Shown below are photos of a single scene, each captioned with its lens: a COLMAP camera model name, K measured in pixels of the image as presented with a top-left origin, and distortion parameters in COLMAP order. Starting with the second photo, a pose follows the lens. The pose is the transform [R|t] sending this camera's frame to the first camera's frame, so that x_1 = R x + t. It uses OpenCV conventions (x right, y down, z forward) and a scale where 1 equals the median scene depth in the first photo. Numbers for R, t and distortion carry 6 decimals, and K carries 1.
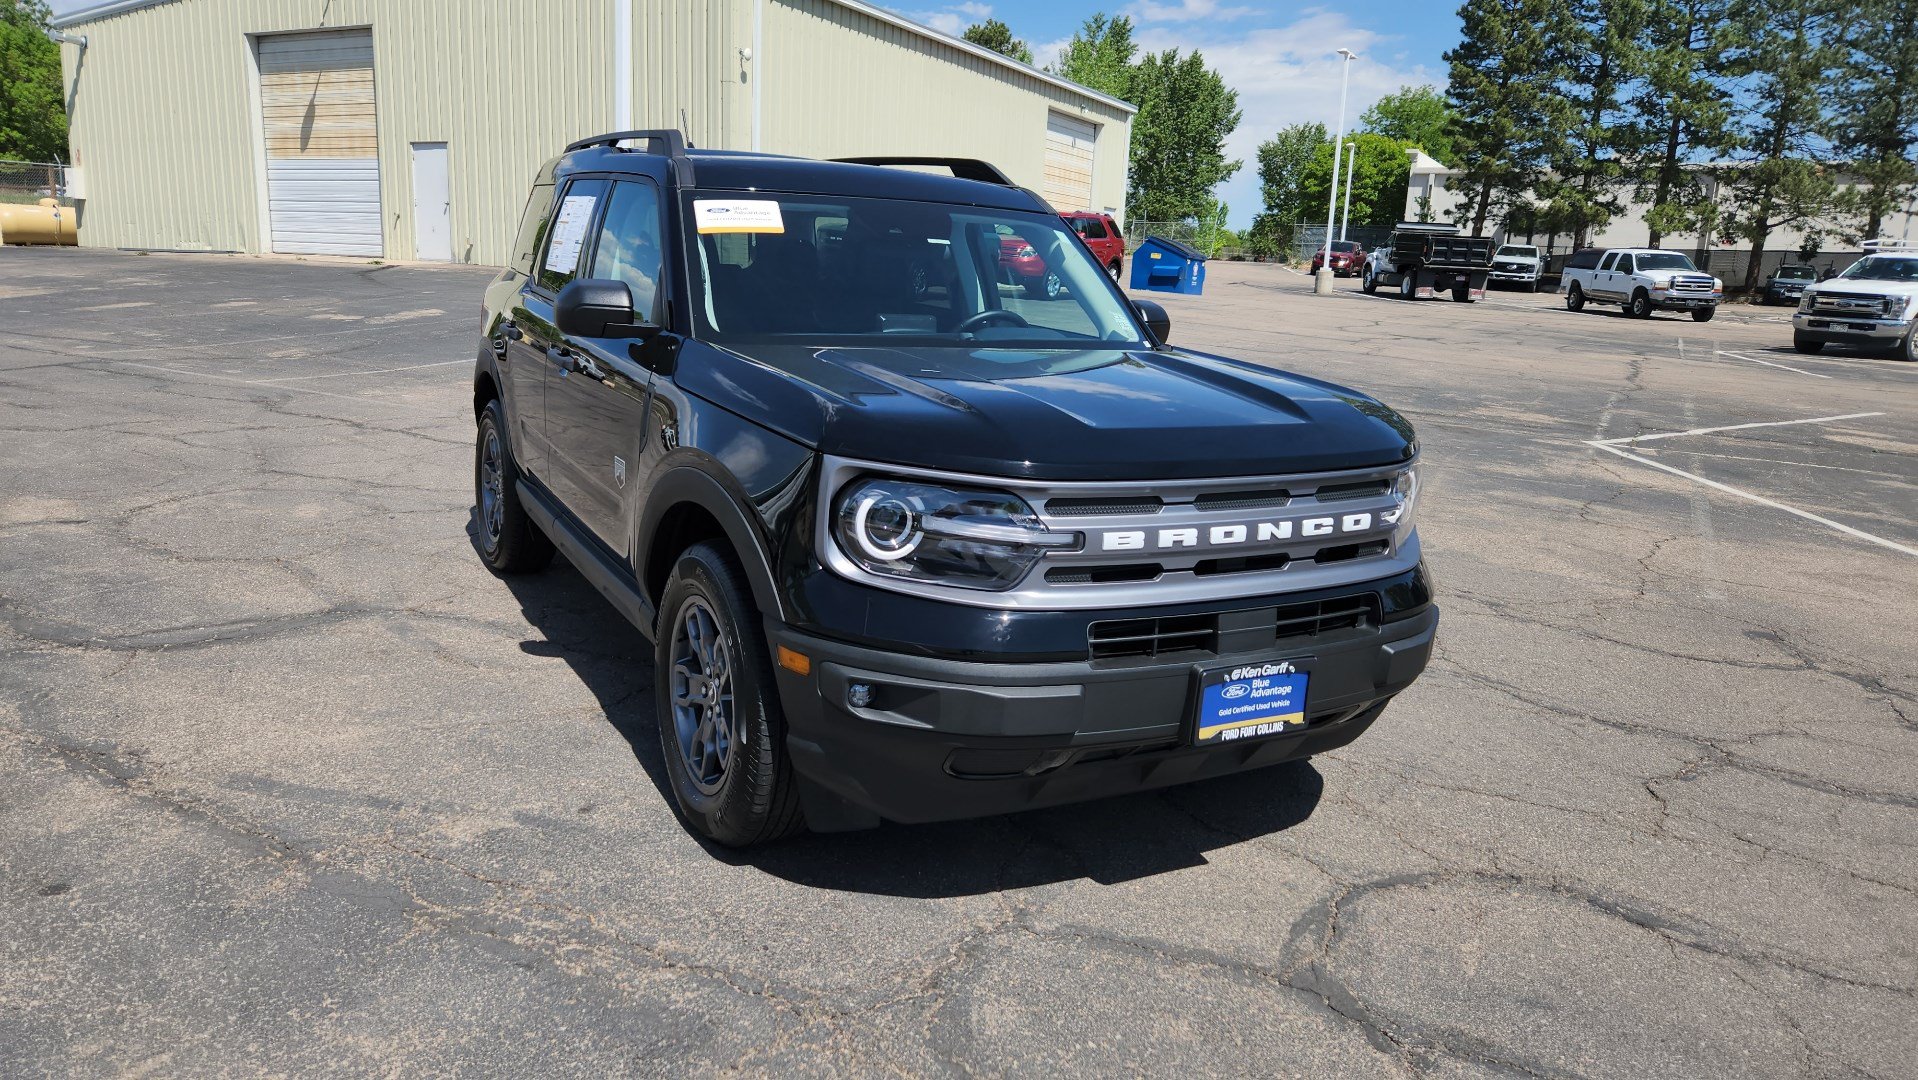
lens RADIAL K [[1281.2, 0, 931.7], [0, 1281.2, 540.6], [0, 0, 1]] dist [0.060747, -0.042867]
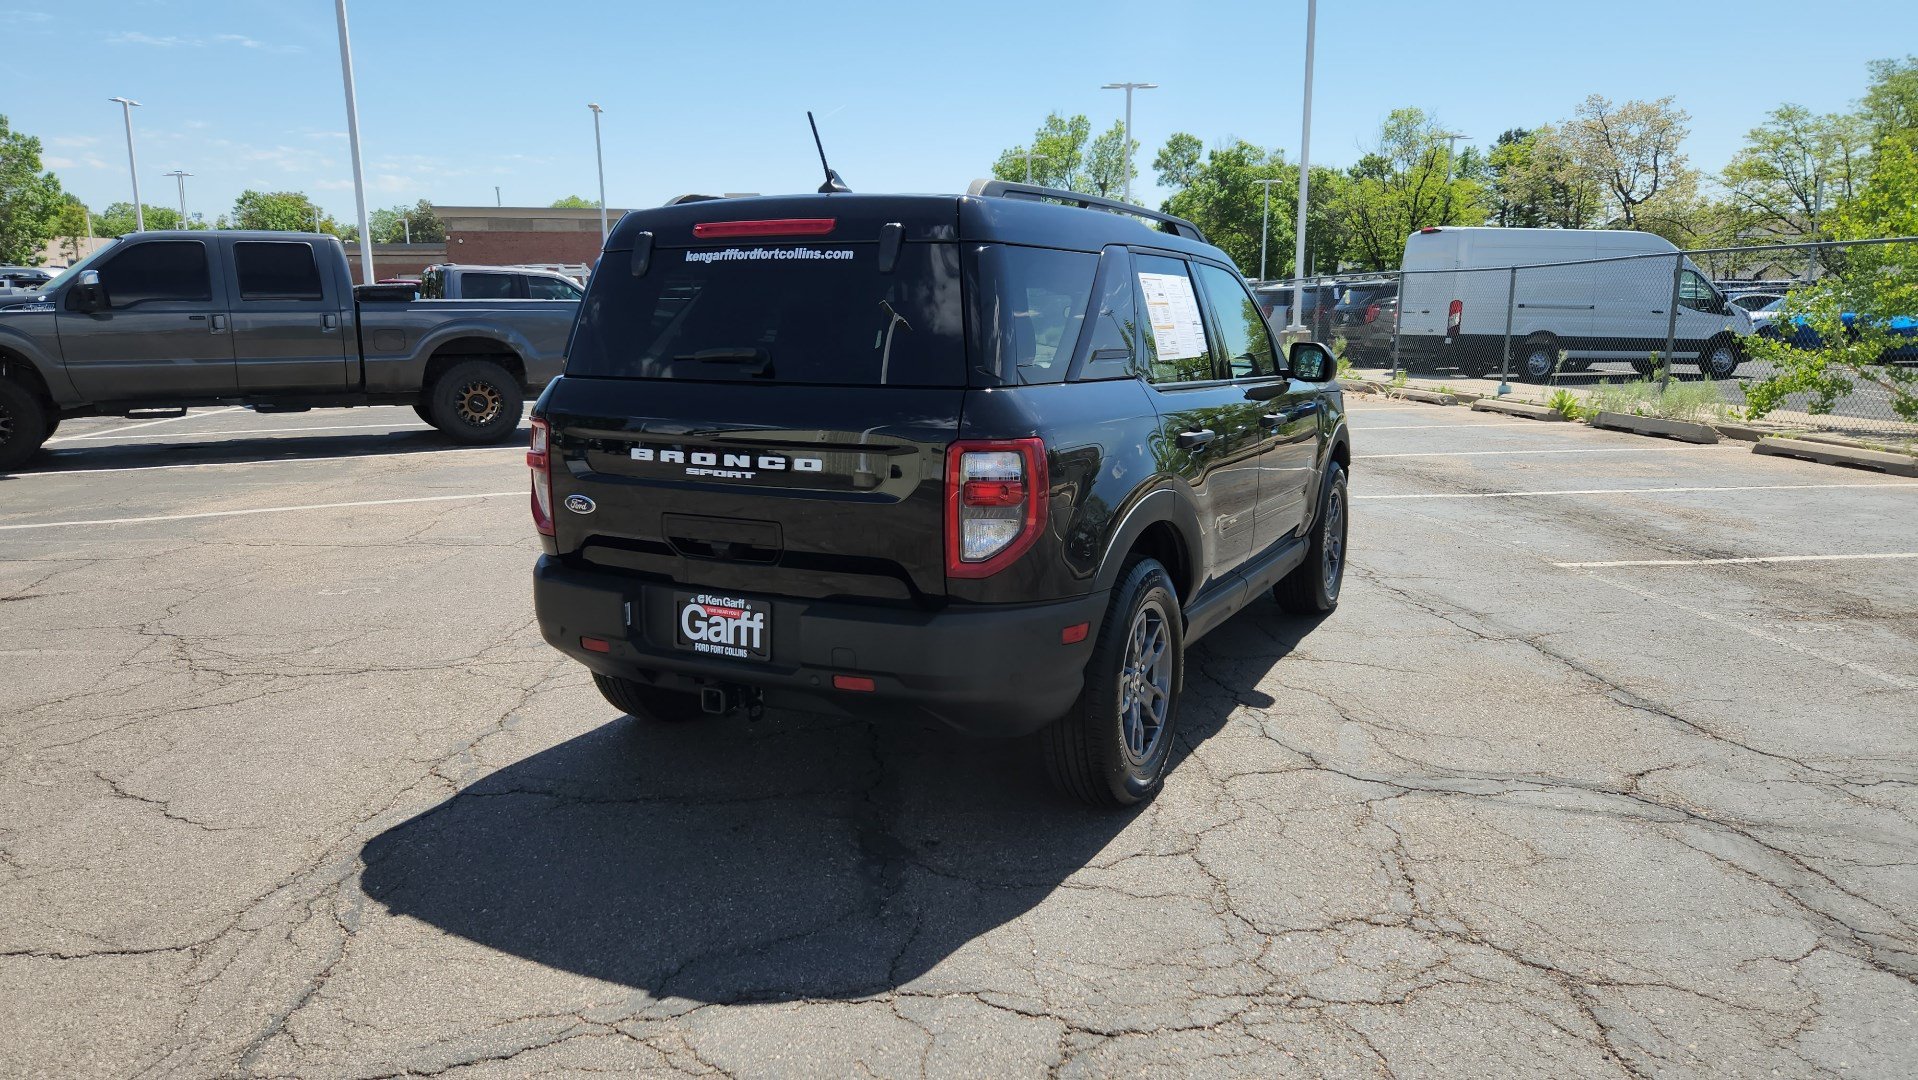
lens RADIAL K [[1289.8, 0, 922.6], [0, 1289.8, 524.2], [0, 0, 1]] dist [0.066213, -0.049852]
pose [[-0.551795, -0.187802, 0.812560, -0.987418], [0.159260, 0.932657, 0.323710, -0.440003], [-0.818632, 0.308029, -0.484726, 1.691434]]
